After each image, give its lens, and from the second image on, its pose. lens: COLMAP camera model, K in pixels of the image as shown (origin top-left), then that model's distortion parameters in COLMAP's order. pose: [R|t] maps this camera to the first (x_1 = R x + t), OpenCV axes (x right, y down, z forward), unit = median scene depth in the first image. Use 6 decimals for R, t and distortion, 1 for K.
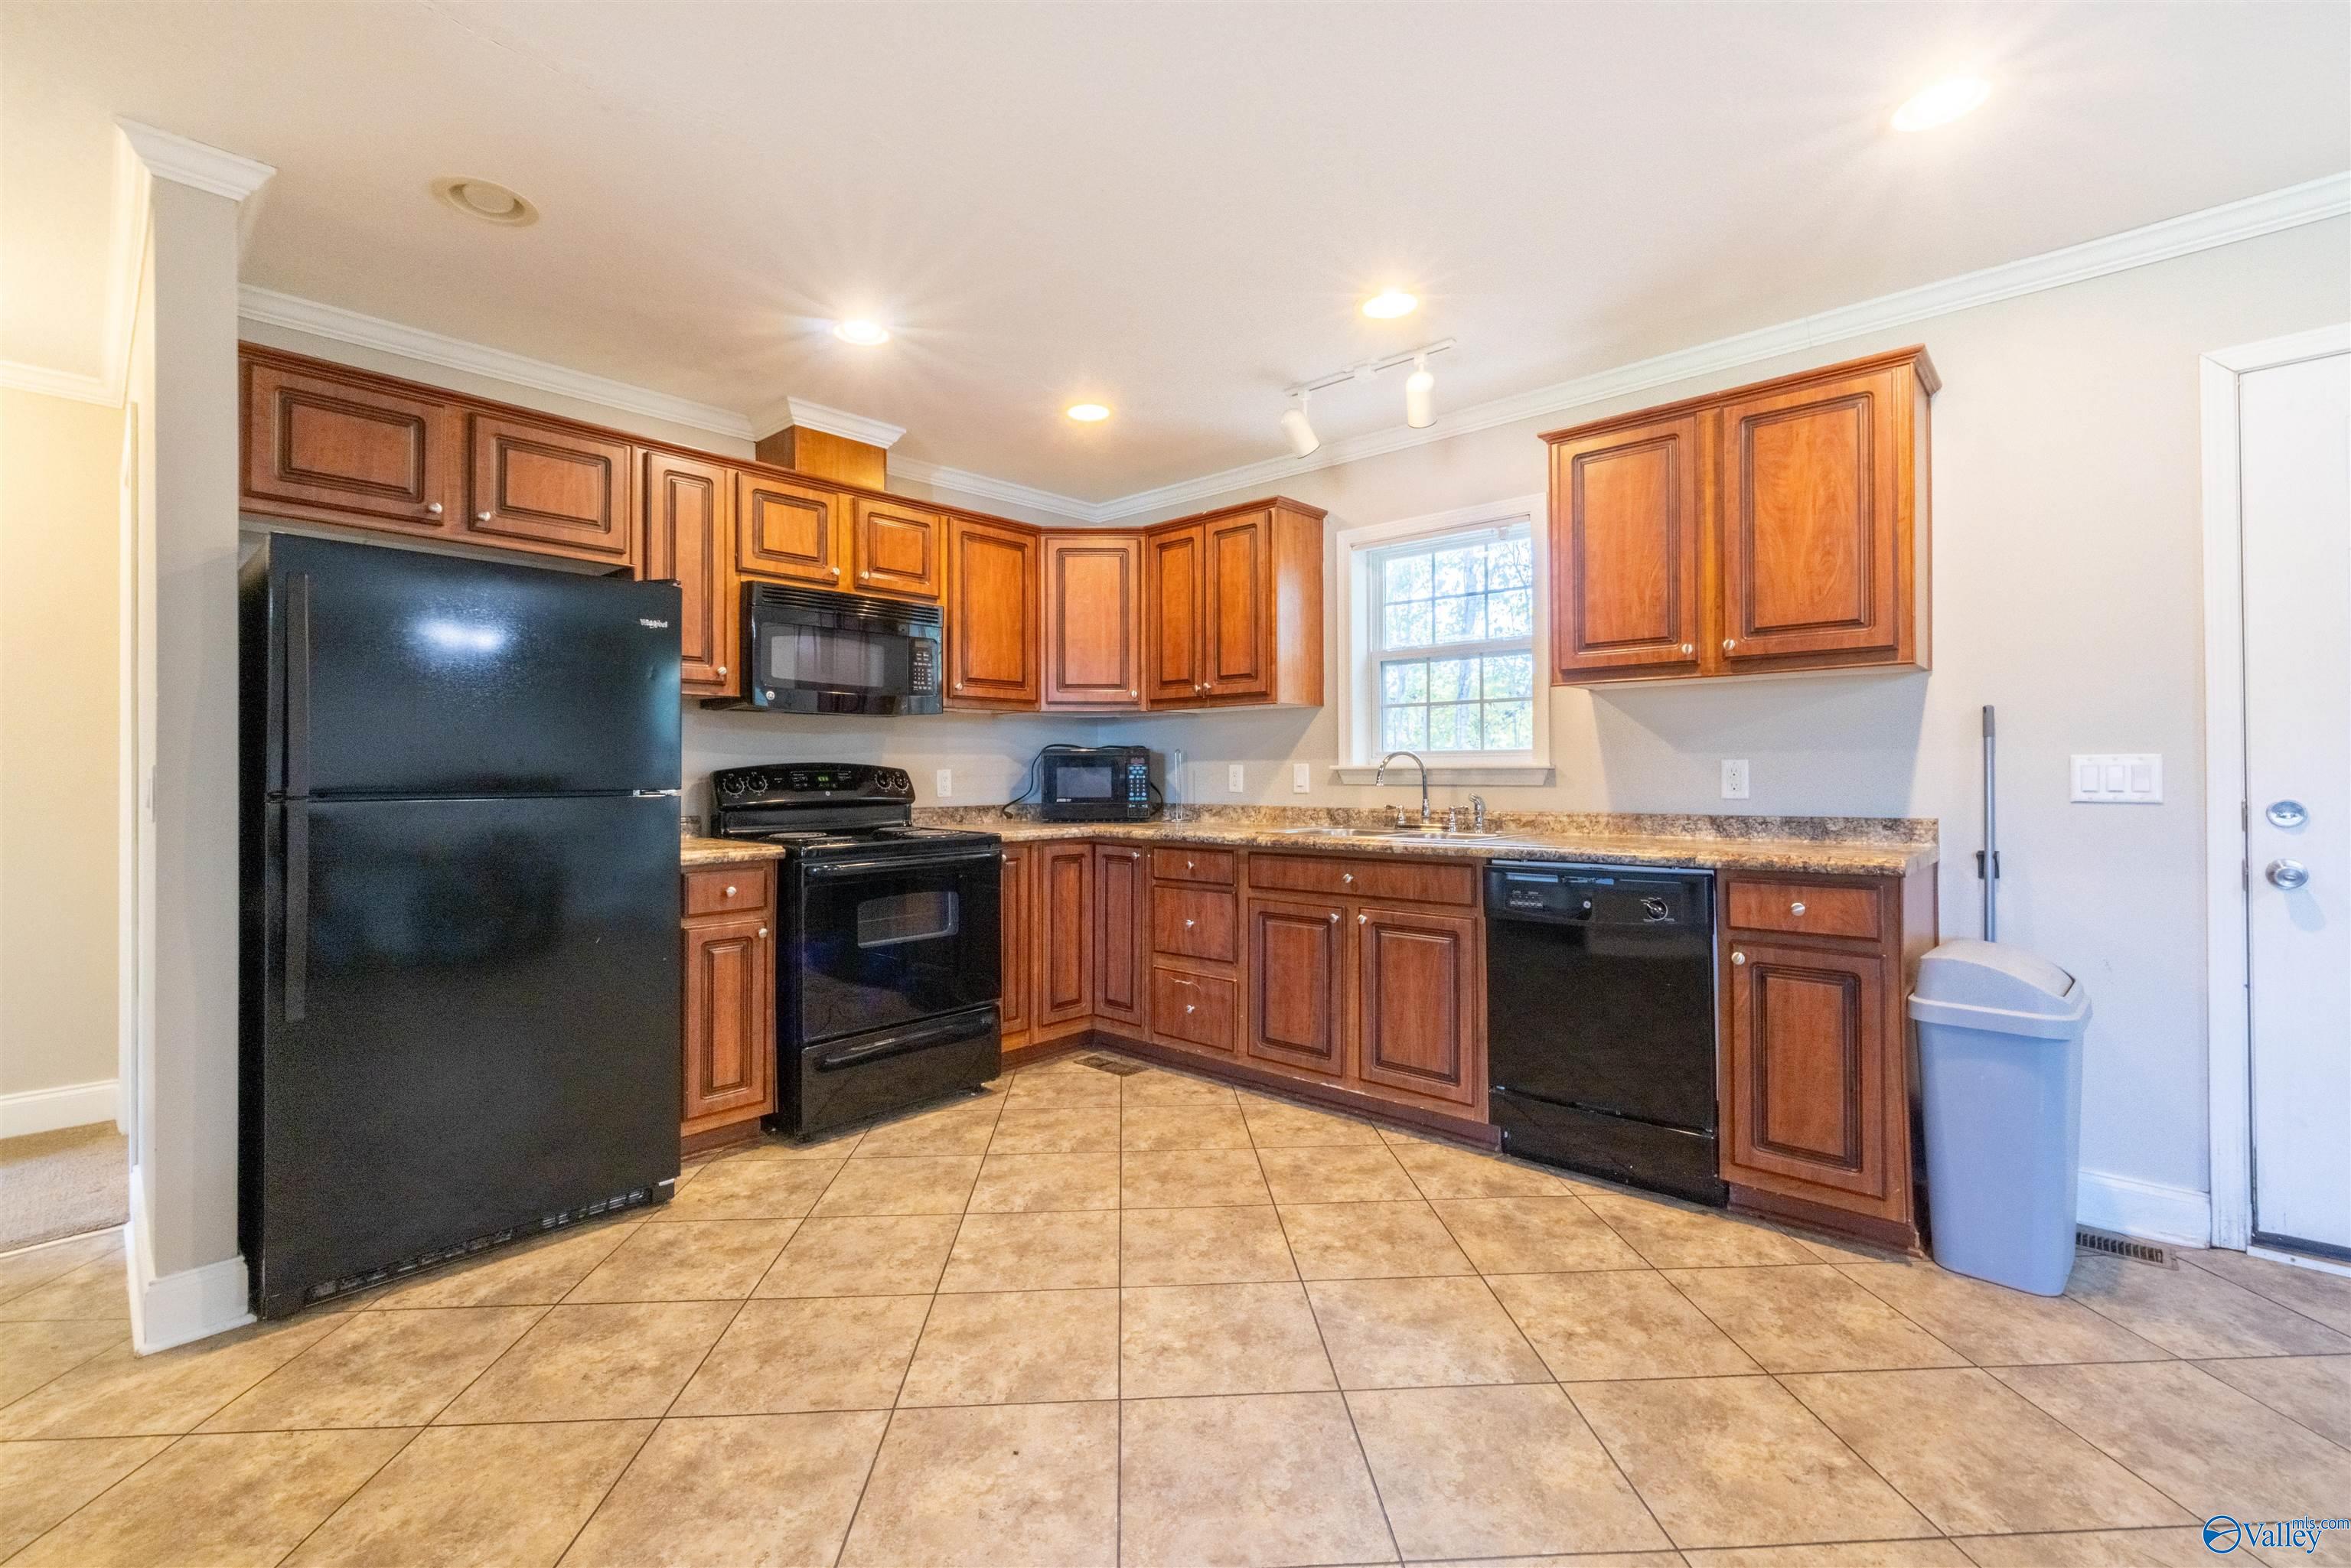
lens RADIAL K [[1004.5, 0, 1190.1], [0, 1004.5, 767.5], [0, 0, 1]] dist [0.002087, 0.000074]
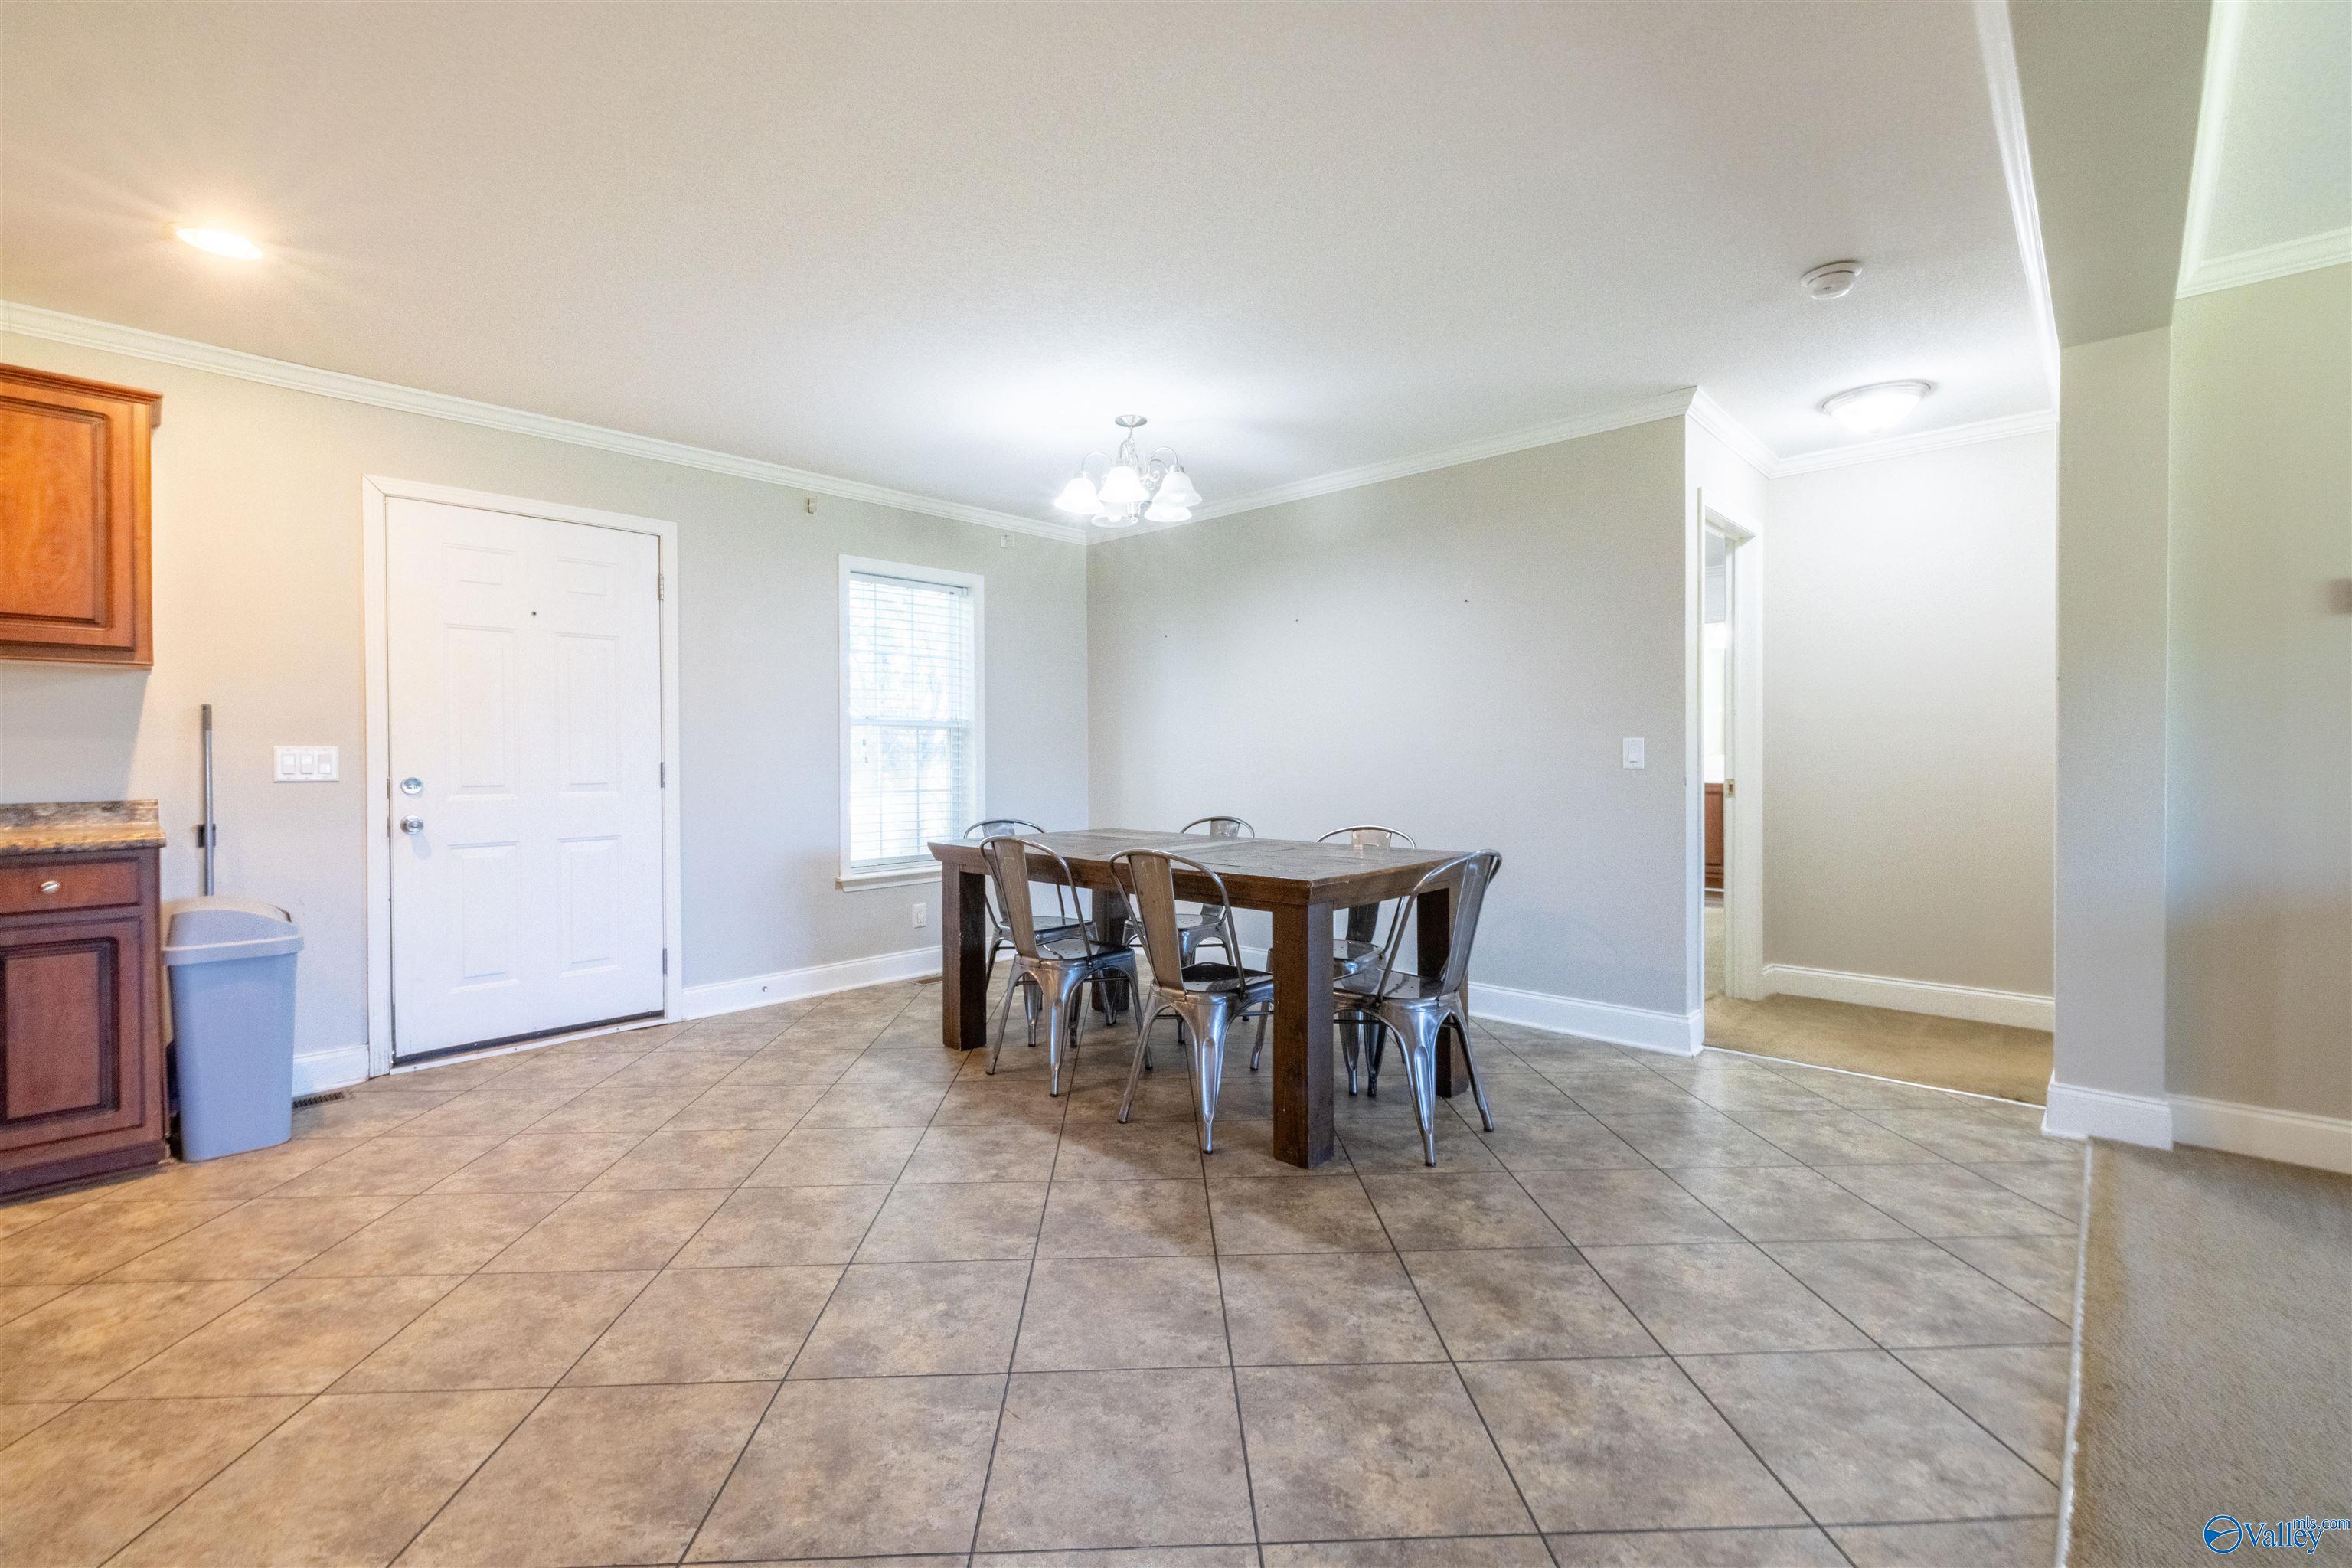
lens RADIAL K [[1004.9, 0, 1175.2], [0, 1004.9, 769.2], [0, 0, 1]] dist [0.002087, 0.000074]
pose [[0.019962, -0.009197, 0.999758, -0.444565], [-0.005516, 0.999941, 0.009309, -0.001090], [-0.999786, -0.005701, 0.019910, -0.215652]]
